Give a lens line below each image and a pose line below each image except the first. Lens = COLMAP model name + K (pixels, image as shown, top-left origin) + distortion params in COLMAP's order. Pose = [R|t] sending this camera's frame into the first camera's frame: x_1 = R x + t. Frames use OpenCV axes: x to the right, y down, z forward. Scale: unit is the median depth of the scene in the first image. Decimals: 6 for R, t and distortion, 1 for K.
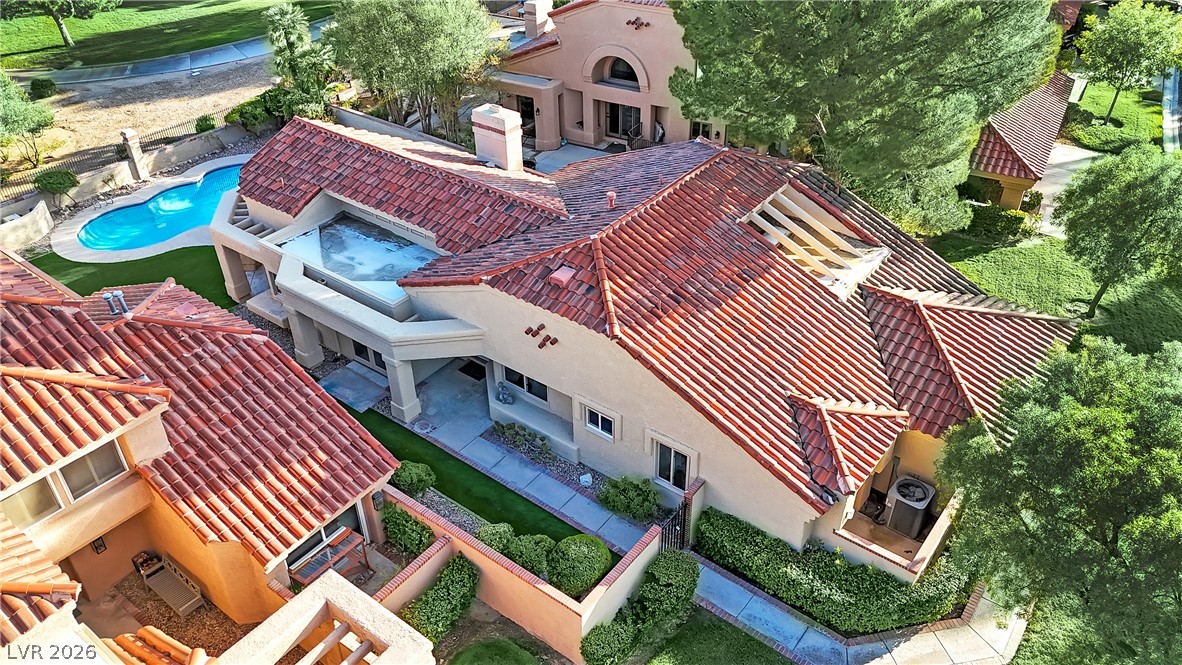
lens RADIAL K [[882.7, 0, 591.0], [0, 882.7, 332.5], [0, 0, 1]] dist [0.067034, -0.045704]
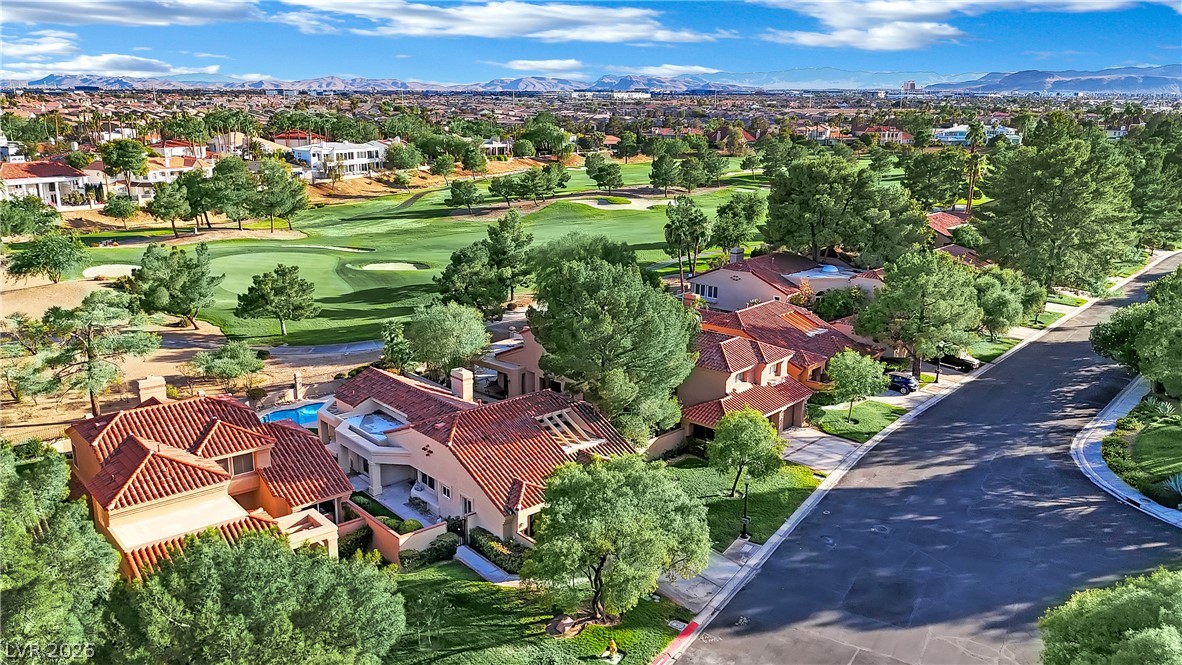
lens RADIAL K [[915.6, 0, 596.9], [0, 915.6, 331.0], [0, 0, 1]] dist [0.066028, -0.048587]
pose [[0.979253, 0.070183, -0.190098, 0.714601], [-0.133708, 0.928694, -0.345904, 0.427346], [0.152267, 0.364145, 0.918811, -1.115795]]
